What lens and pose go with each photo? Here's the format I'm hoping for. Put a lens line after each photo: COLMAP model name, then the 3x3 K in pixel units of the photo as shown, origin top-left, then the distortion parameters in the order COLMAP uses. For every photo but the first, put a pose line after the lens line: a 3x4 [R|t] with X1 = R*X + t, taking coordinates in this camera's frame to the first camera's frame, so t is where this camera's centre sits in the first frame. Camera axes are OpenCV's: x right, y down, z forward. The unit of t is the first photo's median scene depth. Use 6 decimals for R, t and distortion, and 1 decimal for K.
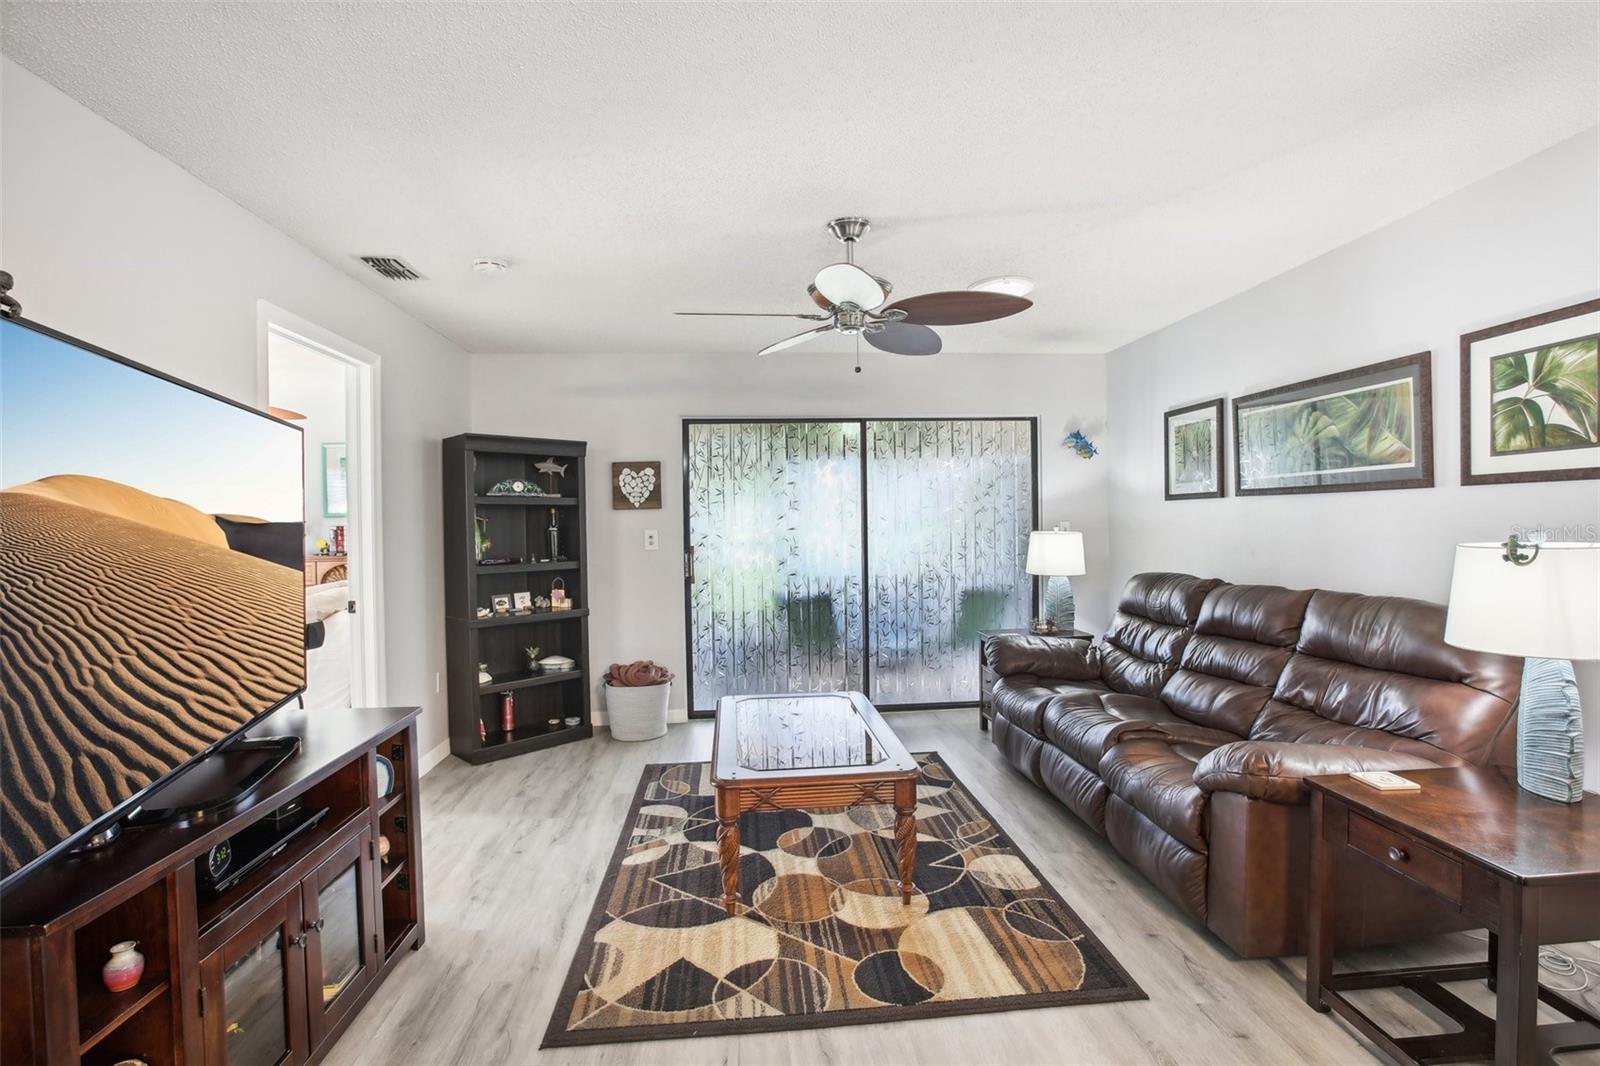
lens RADIAL K [[734.2, 0, 800.0], [0, 734.2, 533.0], [0, 0, 1]] dist [-0.035495, 0.000002]
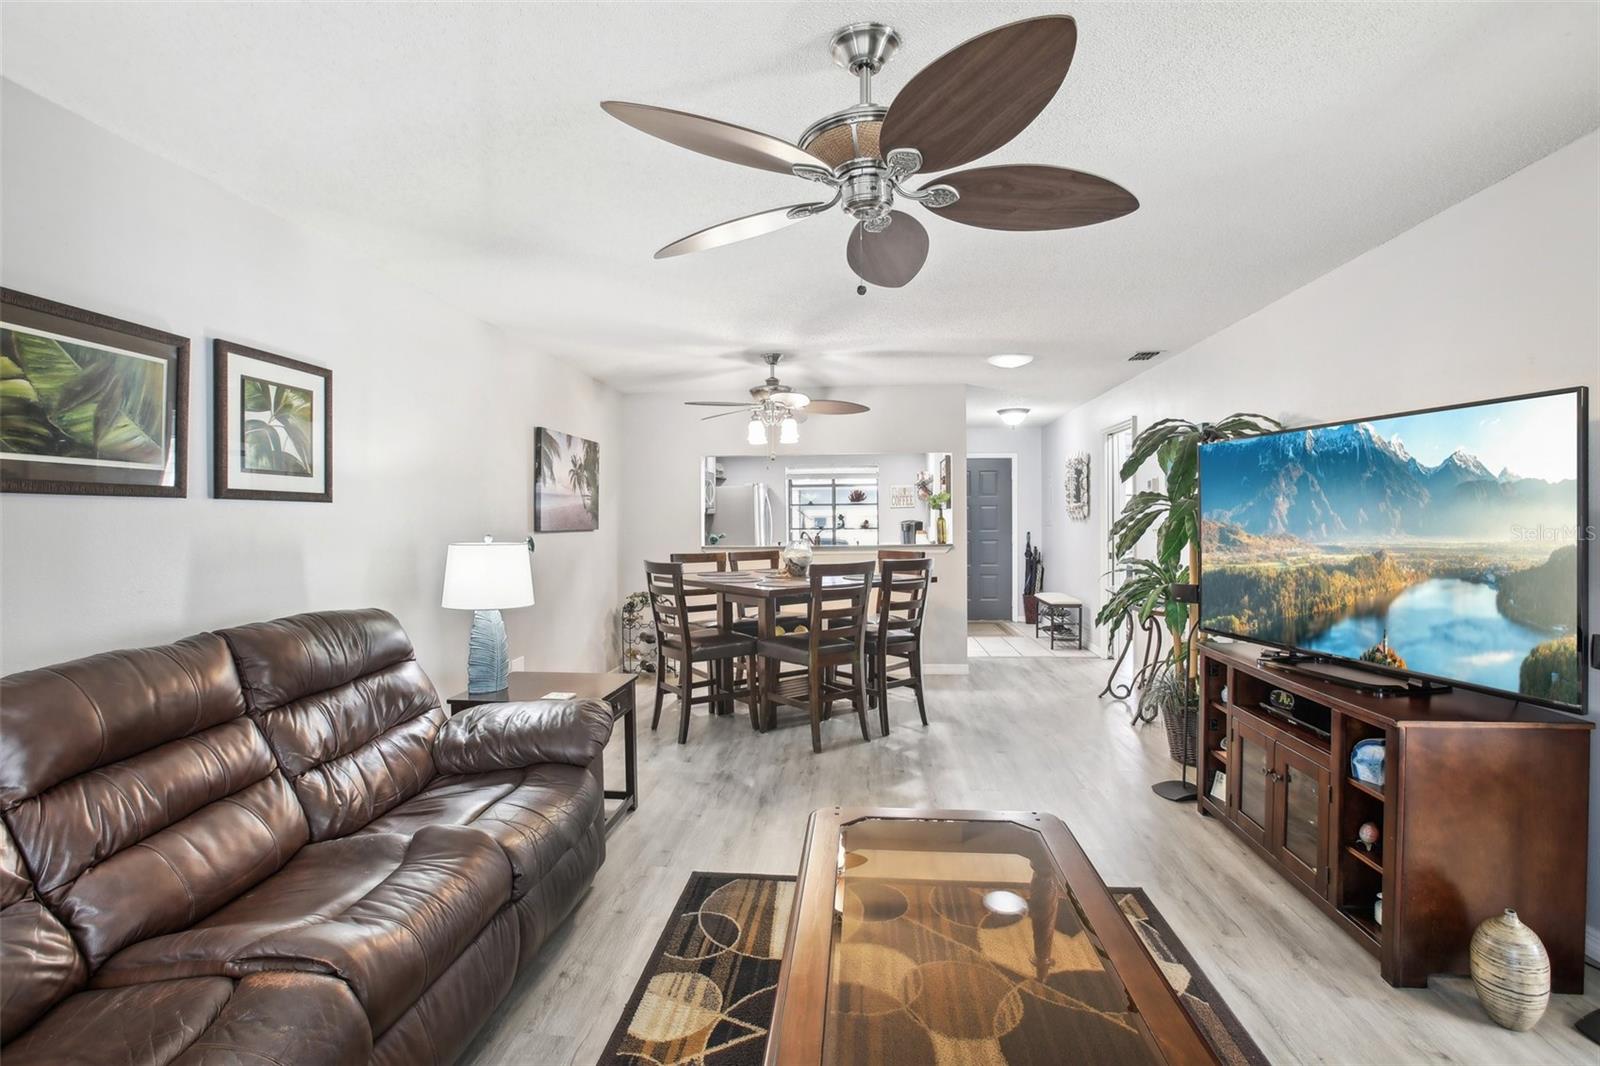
lens RADIAL K [[742.7, 0, 814.2], [0, 742.7, 511.6], [0, 0, 1]] dist [-0.049329, 0.017541]
pose [[-0.988081, 0.030196, 0.150941, 0.013596], [0.031970, 0.999445, 0.009337, -0.022249], [-0.150575, 0.014052, -0.988499, 1.211127]]
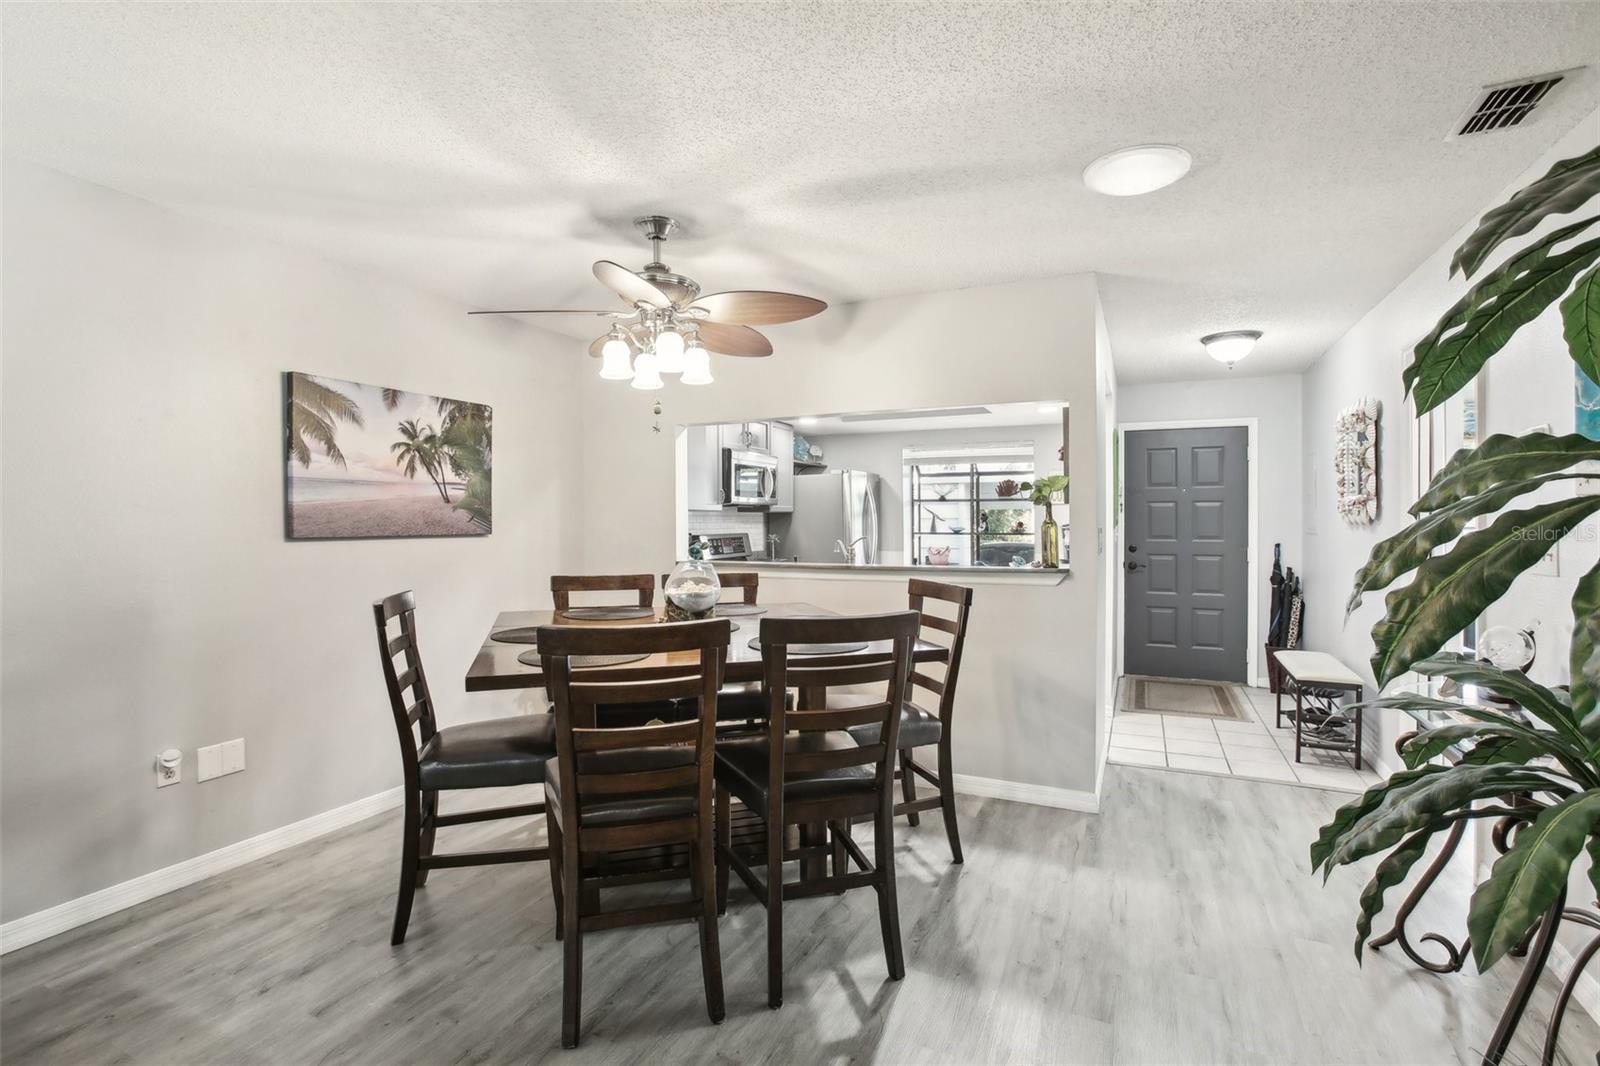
lens RADIAL K [[742.7, 0, 814.2], [0, 742.7, 511.6], [0, 0, 1]] dist [-0.049329, 0.017541]
pose [[-0.878140, 0.027127, 0.477633, -0.197424], [0.030696, 0.999529, -0.000333, -0.002897], [-0.477417, 0.014369, -0.878559, 0.453332]]
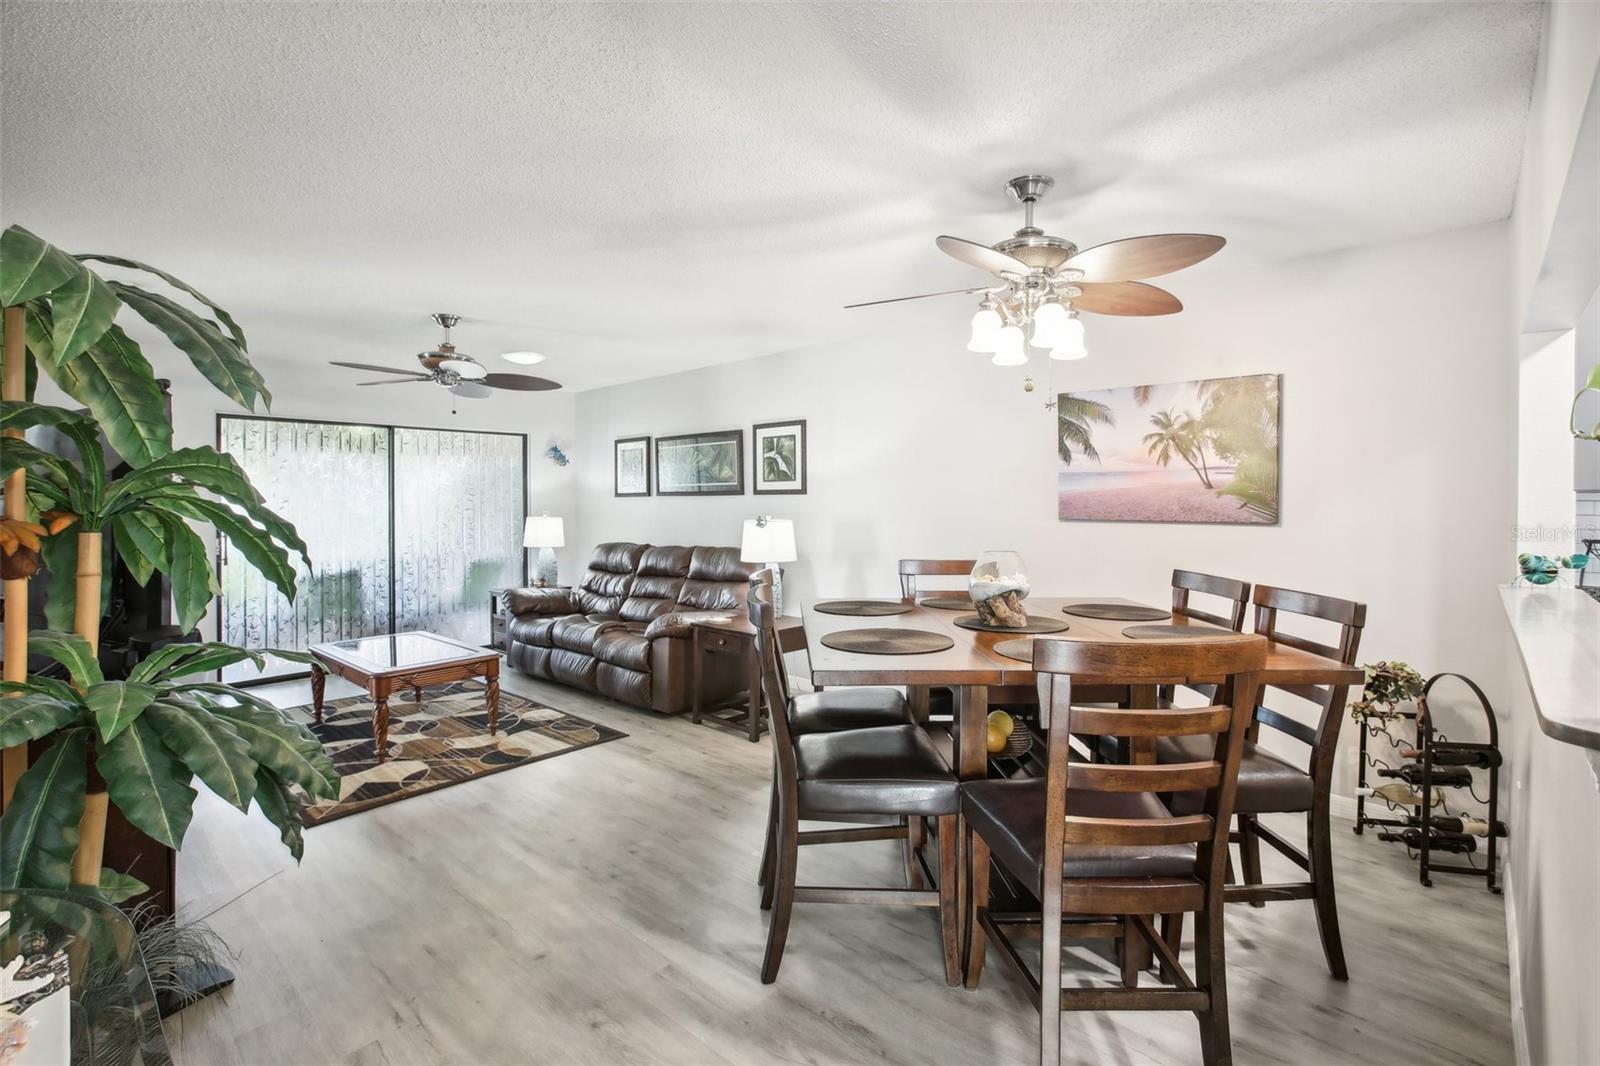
lens RADIAL K [[744.7, 0, 793.0], [0, 744.7, 515.0], [0, 0, 1]] dist [-0.058937, 0.025581]
pose [[0.739220, 0.003994, 0.673452, -0.322533], [0.003159, 0.999951, -0.009399, 0.010905], [-0.673456, 0.009075, 0.739171, -0.482661]]
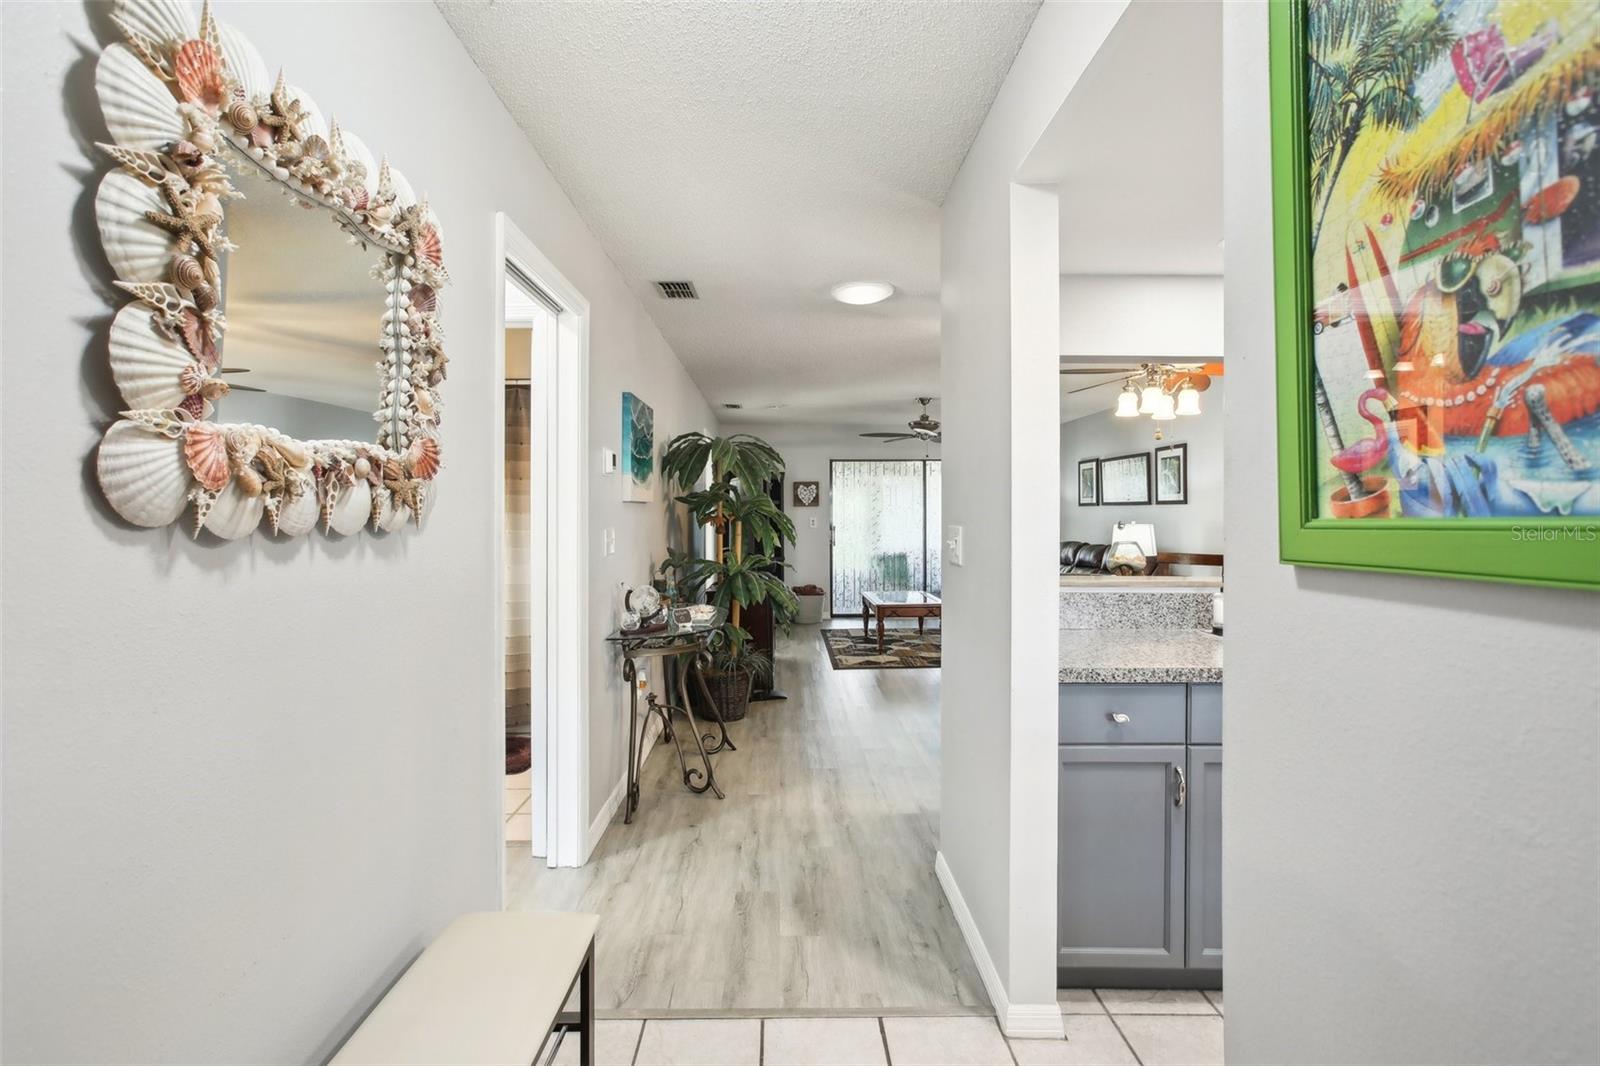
lens RADIAL K [[742.7, 0, 814.2], [0, 742.7, 511.6], [0, 0, 1]] dist [-0.049329, 0.017541]
pose [[0.998993, 0.013643, -0.042738, -0.153541], [-0.014458, 0.999718, -0.018835, 0.022128], [0.042469, 0.019434, 0.998909, -1.201837]]
